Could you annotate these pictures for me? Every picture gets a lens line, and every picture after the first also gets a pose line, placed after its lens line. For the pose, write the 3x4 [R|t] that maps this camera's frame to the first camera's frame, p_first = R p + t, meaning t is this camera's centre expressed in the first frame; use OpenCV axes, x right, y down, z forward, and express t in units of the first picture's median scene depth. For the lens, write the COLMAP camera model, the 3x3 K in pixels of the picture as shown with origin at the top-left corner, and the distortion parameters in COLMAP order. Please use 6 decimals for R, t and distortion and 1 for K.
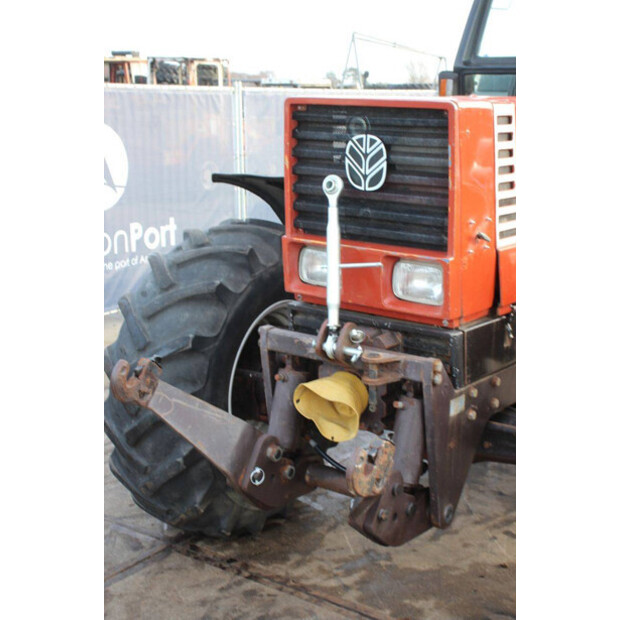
lens RADIAL K [[1023.3, 0, 309.8], [0, 1023.3, 318.9], [0, 0, 1]] dist [0.025419, 0.050169]
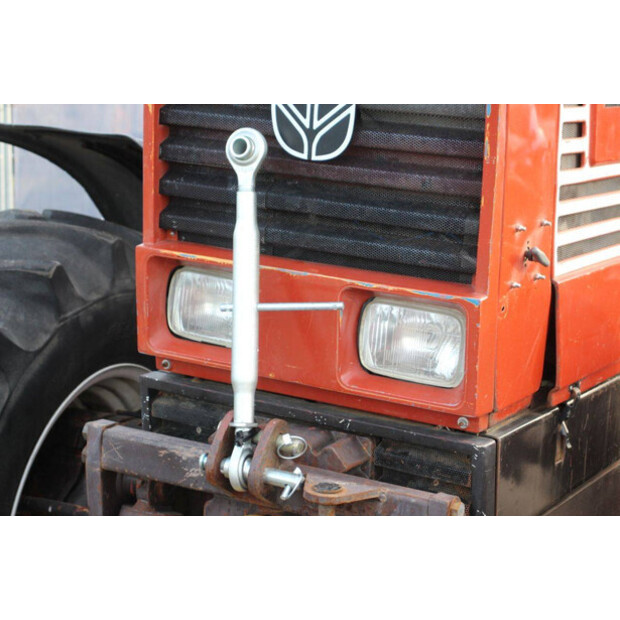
lens RADIAL K [[1490.3, 0, 309.9], [0, 1490.3, 300.2], [0, 0, 1]] dist [0.408889, -0.138091]
pose [[0.988330, 0.019941, 0.151018, -0.057065], [-0.013095, 0.998847, -0.046190, -0.021220], [-0.151765, 0.043674, 0.987451, 0.263995]]
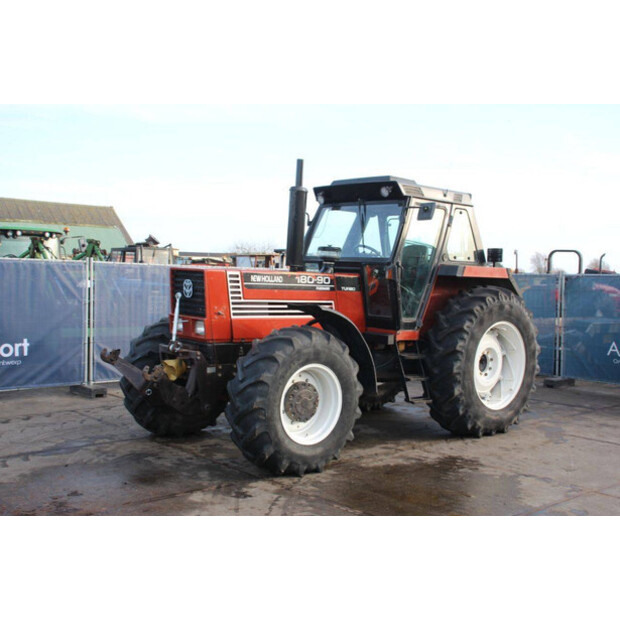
lens RADIAL K [[770.7, 0, 310.0], [0, 770.7, 310.0], [0, 0, 1]] dist [0.009810, 0.016294]
pose [[0.975861, 0.033598, -0.215793, 0.900868], [-0.070954, 0.983268, -0.167776, 0.268716], [0.206545, 0.179037, 0.961917, -1.118326]]
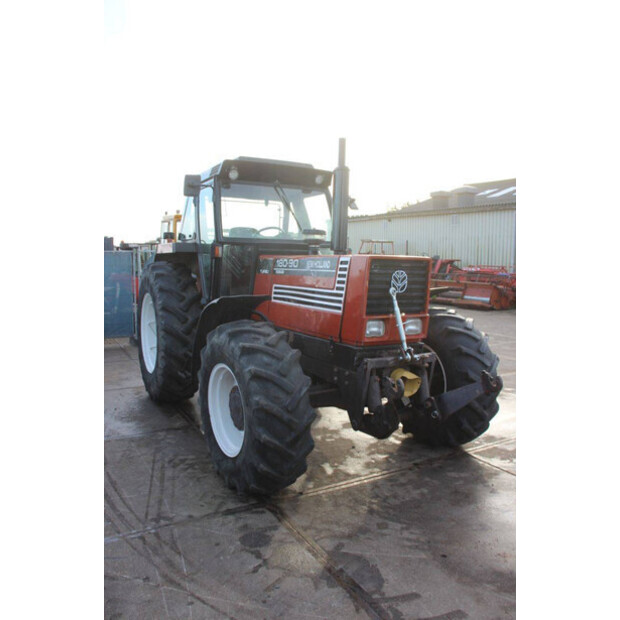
lens RADIAL K [[520.4, 0, 310.0], [0, 520.4, 310.0], [0, 0, 1]] dist [-0.167692, 0.147364]
pose [[0.398900, -0.099188, 0.911614, -1.165470], [0.196059, 0.980370, 0.020878, -0.152013], [-0.895790, 0.170402, 0.410516, 0.684174]]
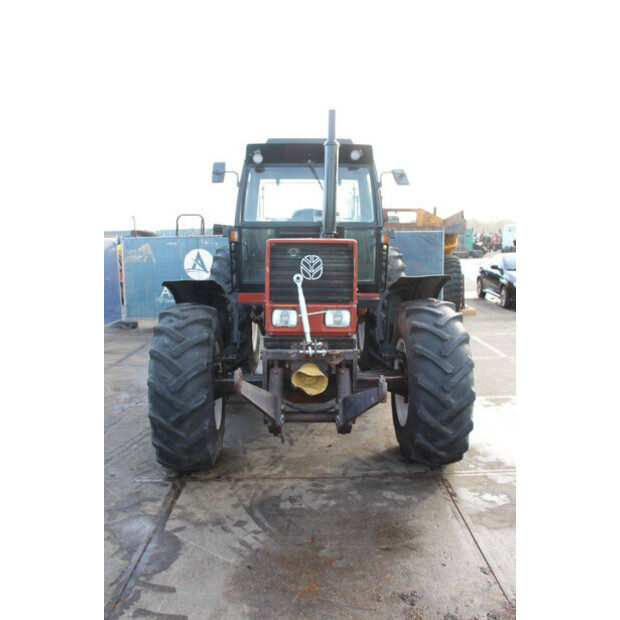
lens RADIAL K [[549.3, 0, 310.0], [0, 549.3, 310.0], [0, 0, 1]] dist [-0.148050, 0.134316]
pose [[0.788671, -0.096822, 0.607144, -0.677958], [0.149219, 0.988139, -0.036255, -0.017741], [-0.596433, 0.119191, 0.793764, 0.060518]]
